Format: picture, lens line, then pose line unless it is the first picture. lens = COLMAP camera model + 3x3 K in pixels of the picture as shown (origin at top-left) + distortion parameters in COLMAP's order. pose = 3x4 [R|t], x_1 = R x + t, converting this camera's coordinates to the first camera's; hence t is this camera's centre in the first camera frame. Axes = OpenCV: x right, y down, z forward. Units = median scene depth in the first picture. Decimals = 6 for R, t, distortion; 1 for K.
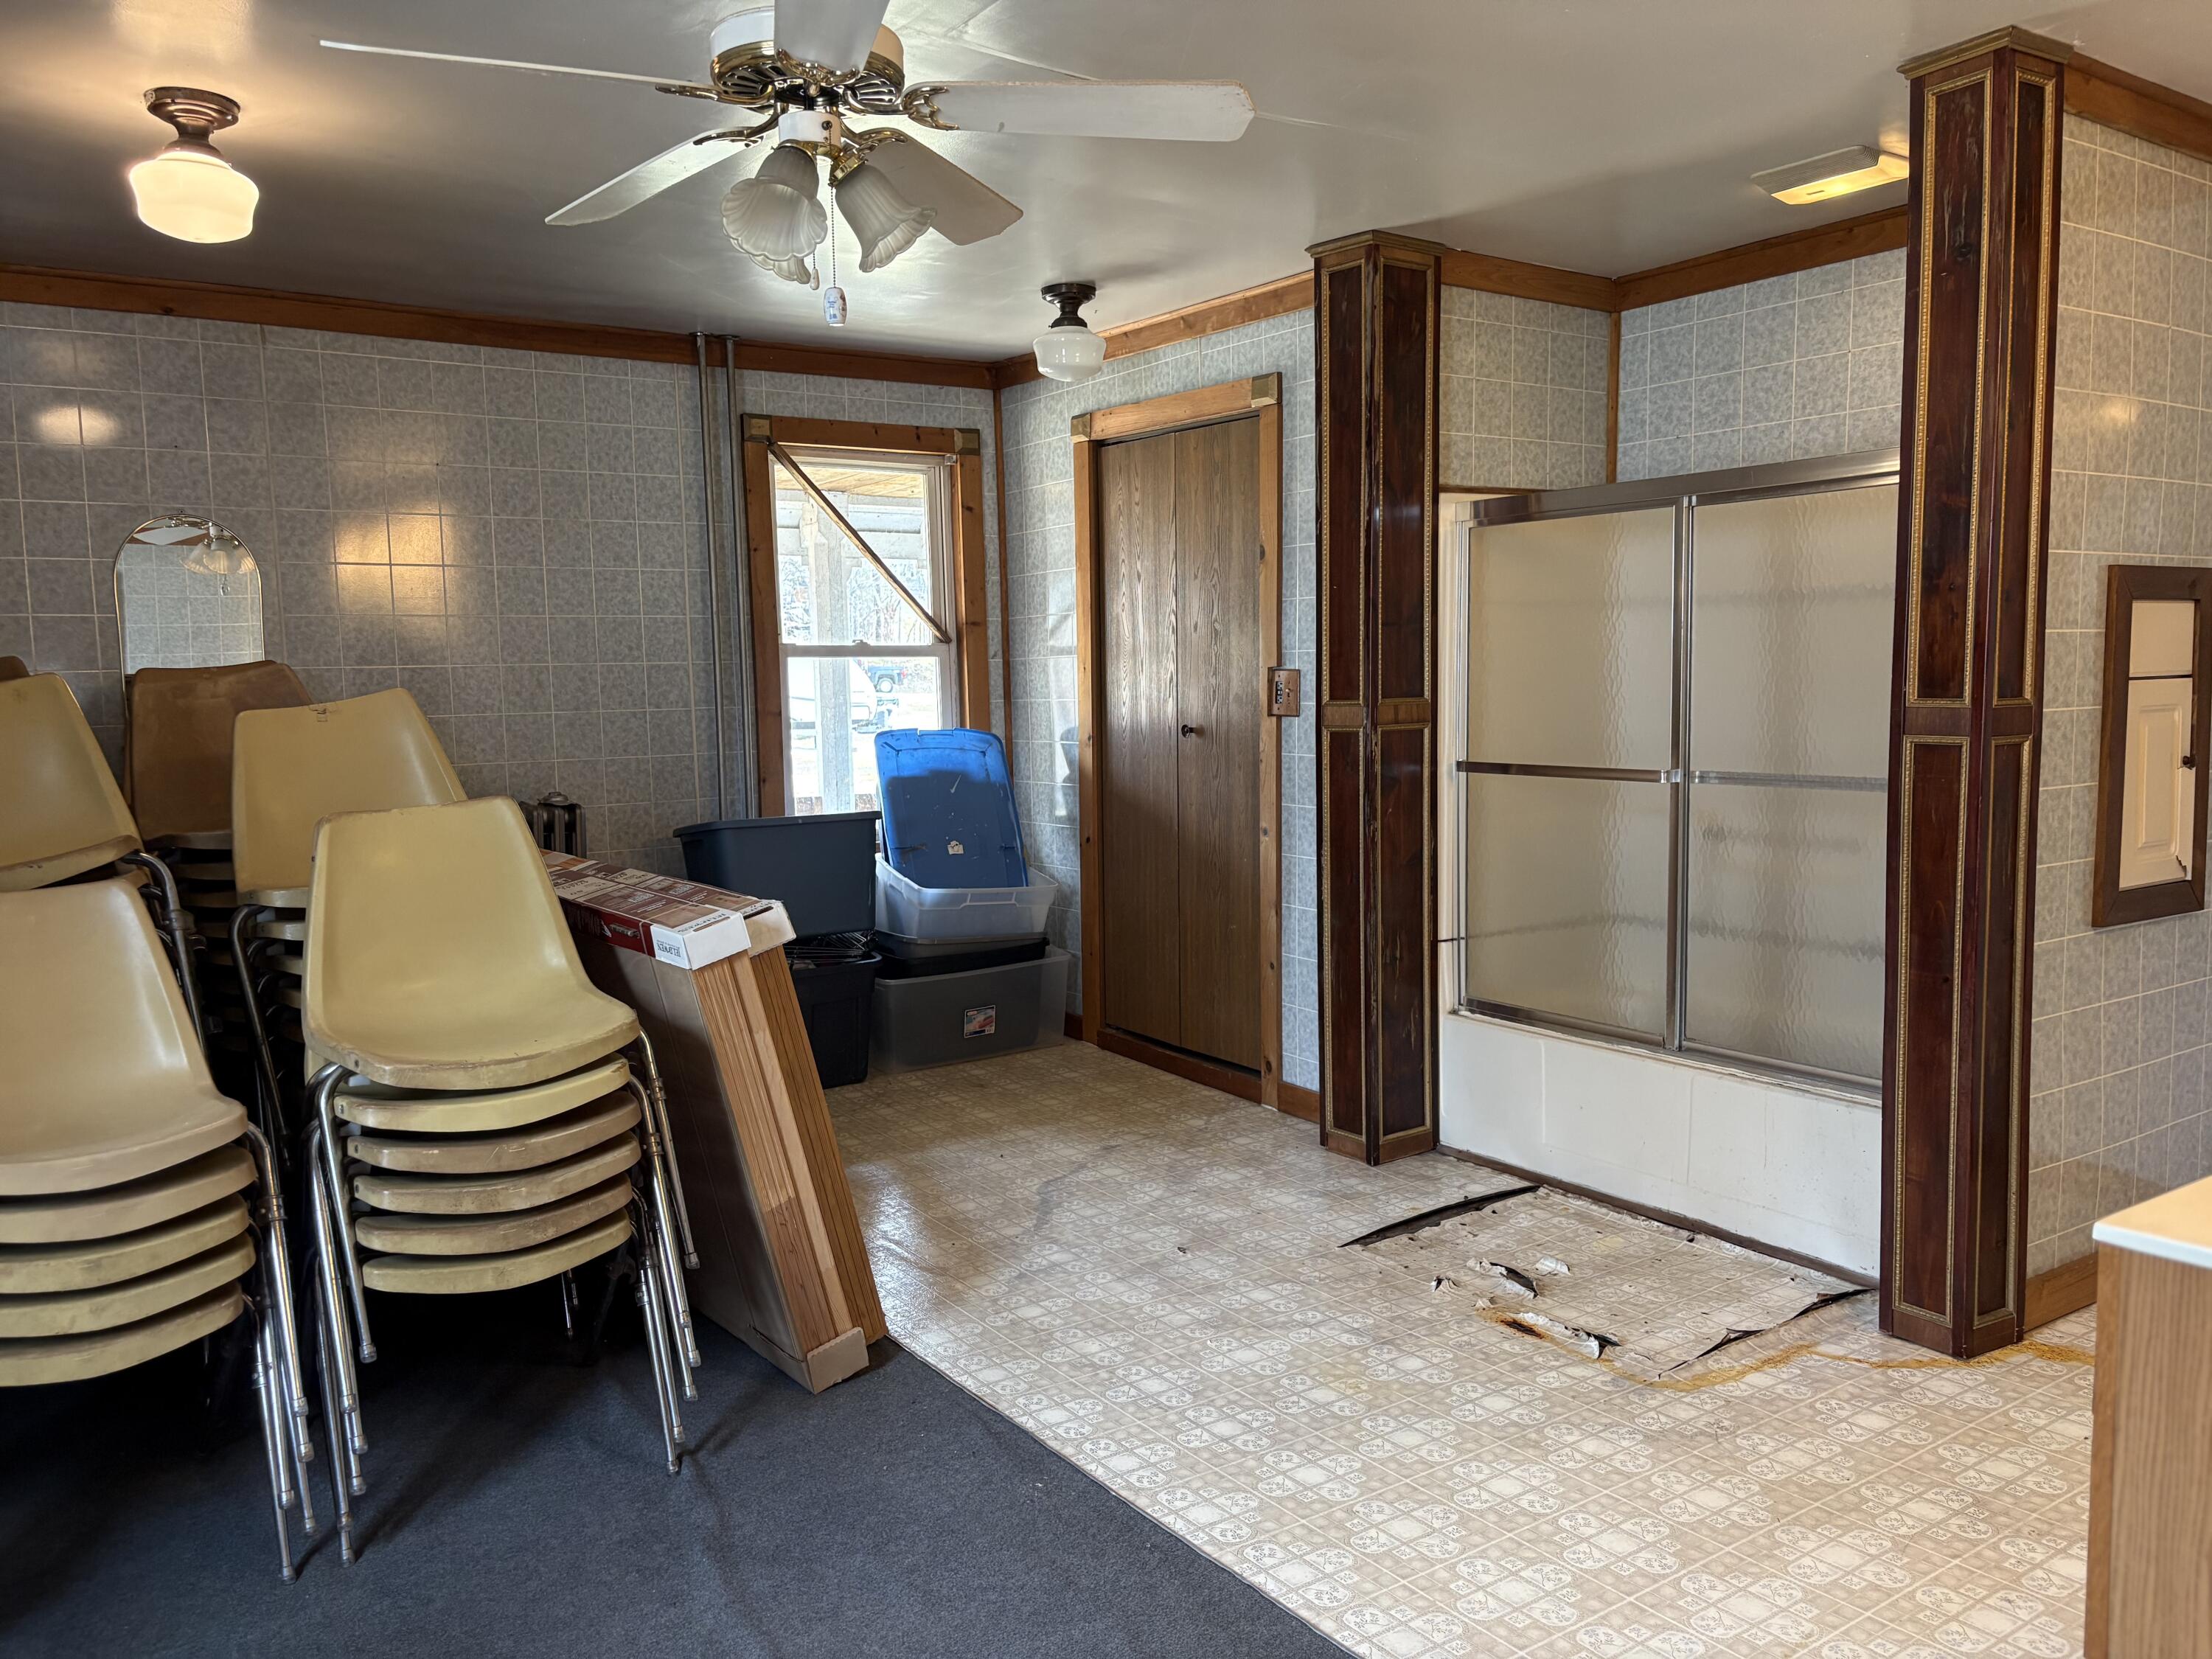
lens RADIAL K [[1662.0, 0, 1098.3], [0, 1662.0, 831.9], [0, 0, 1]] dist [0.049350, -0.058264]
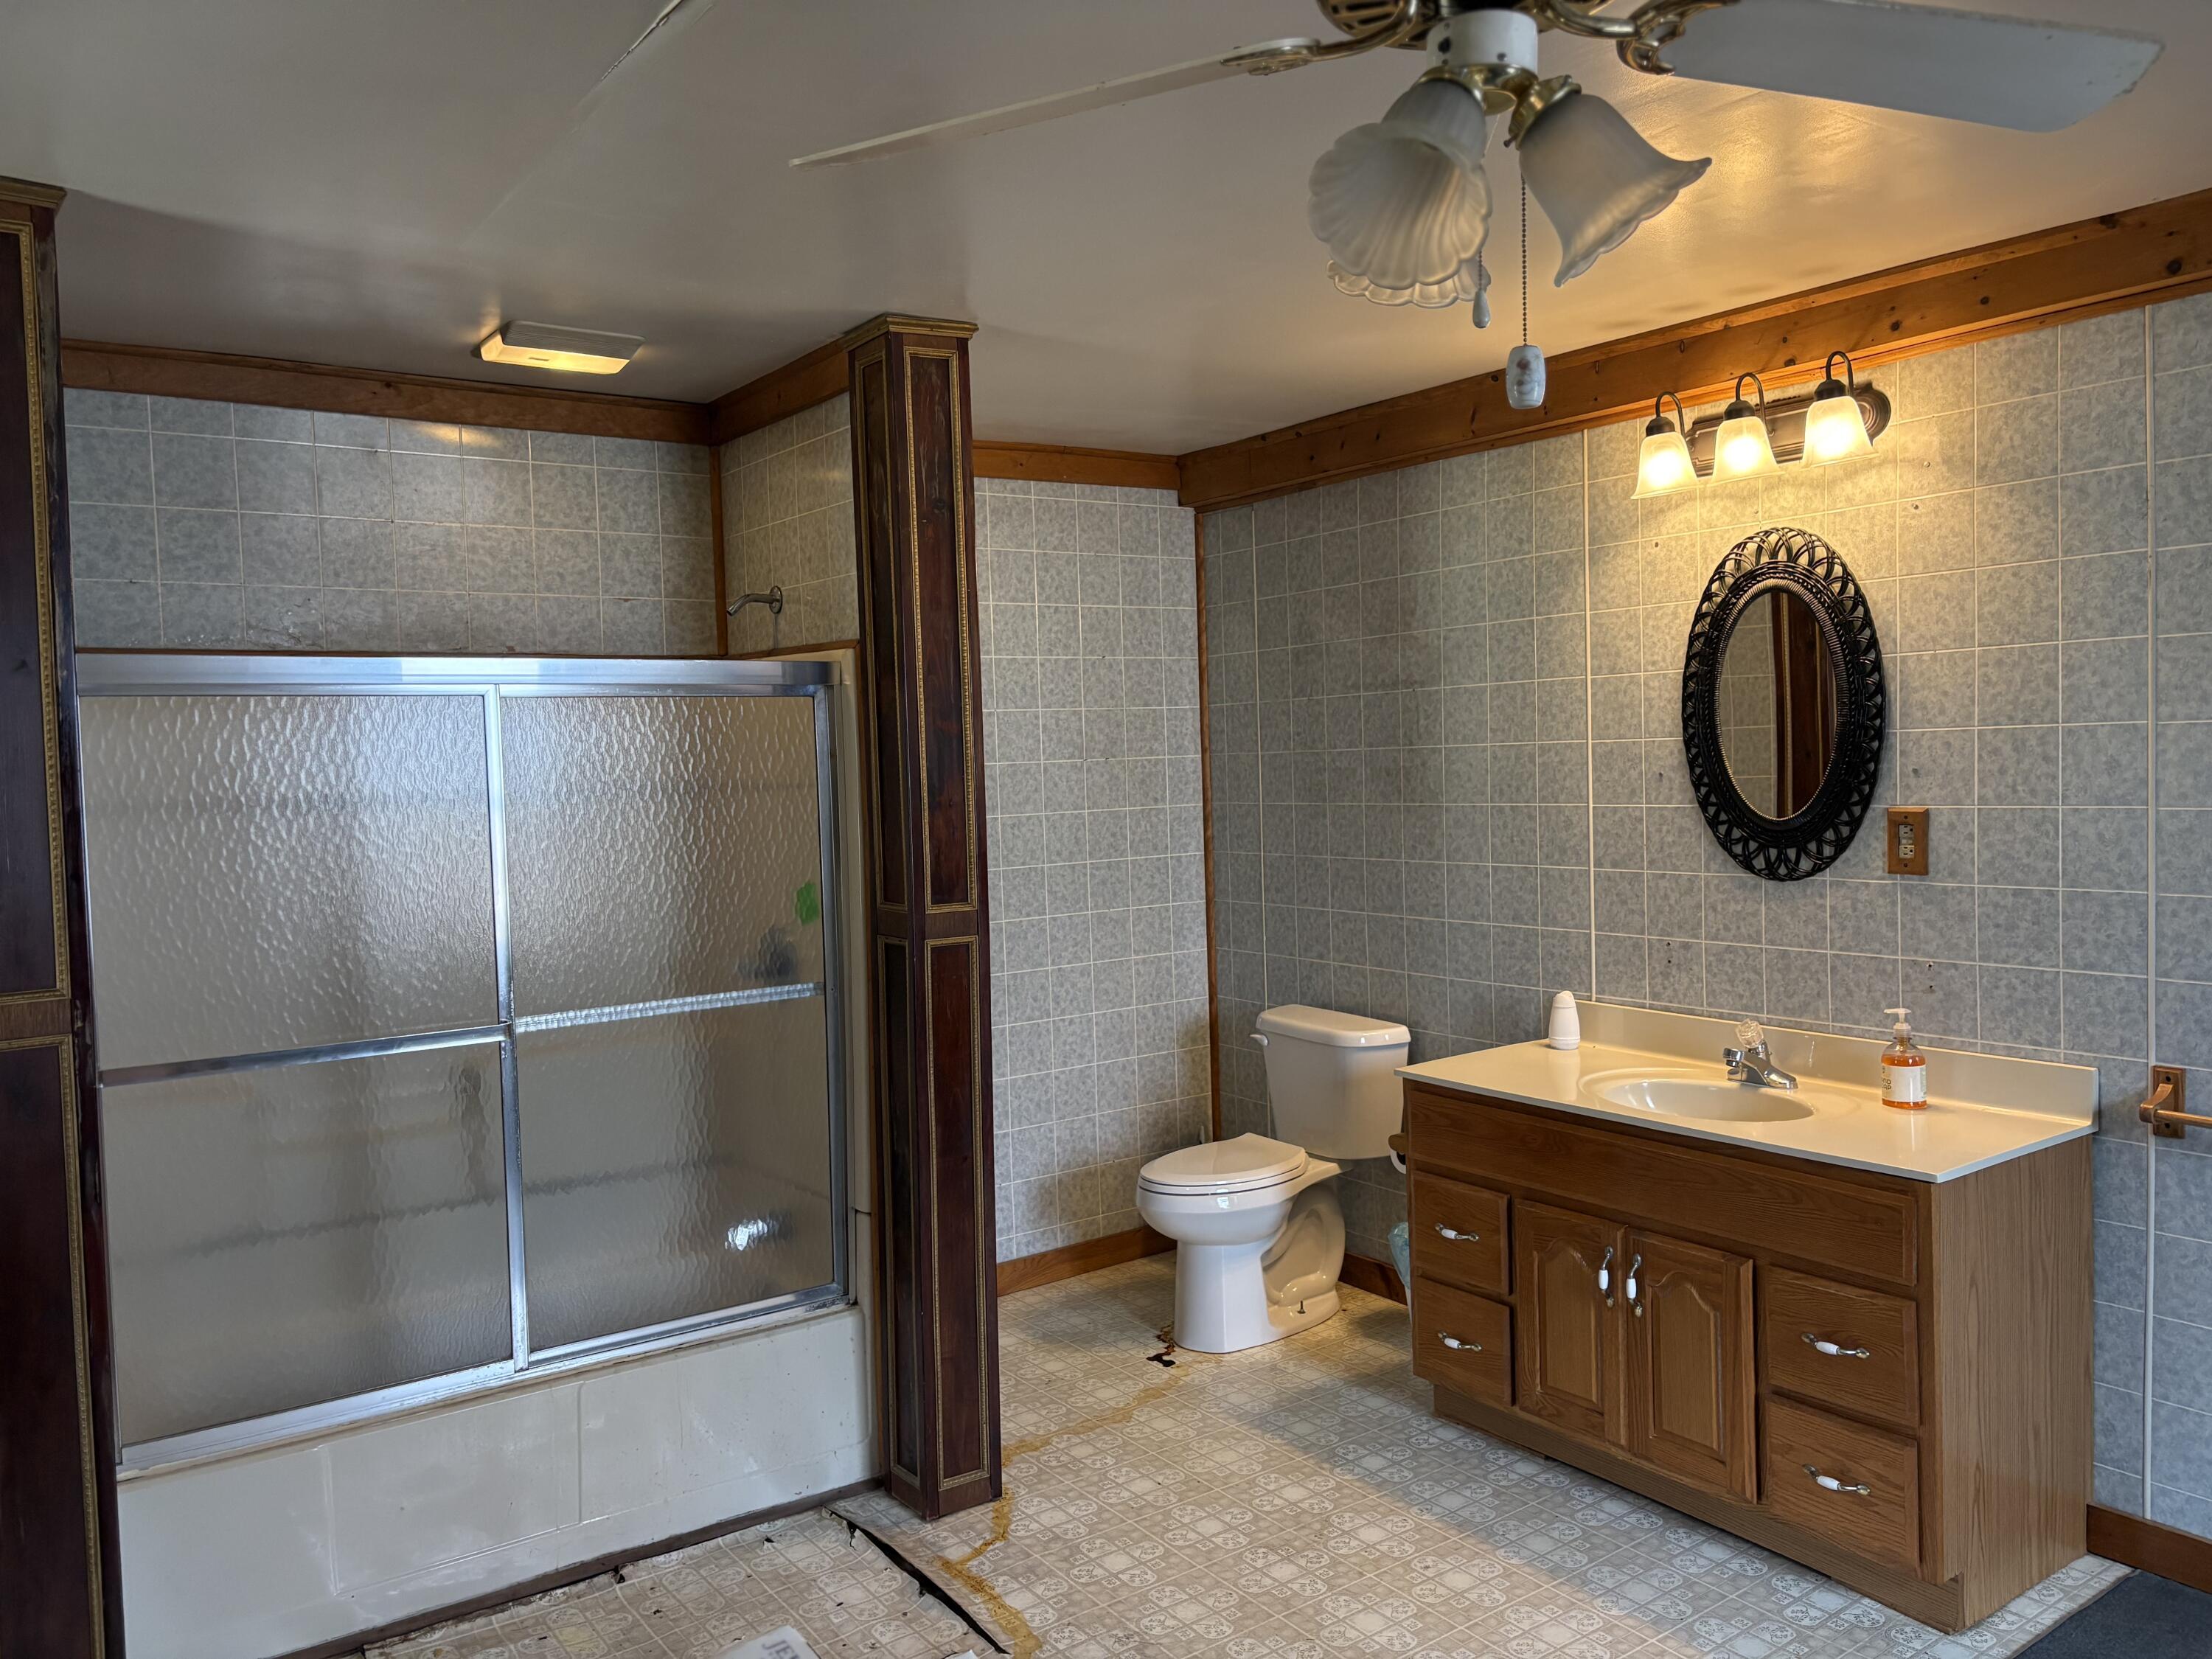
lens RADIAL K [[1662.0, 0, 1097.6], [0, 1662.0, 832.0], [0, 0, 1]] dist [0.049350, -0.058264]
pose [[-0.014525, -0.026746, 0.999537, -0.452345], [0.125547, 0.991682, 0.028360, -0.112434], [-0.991981, 0.125901, -0.011046, 0.707877]]
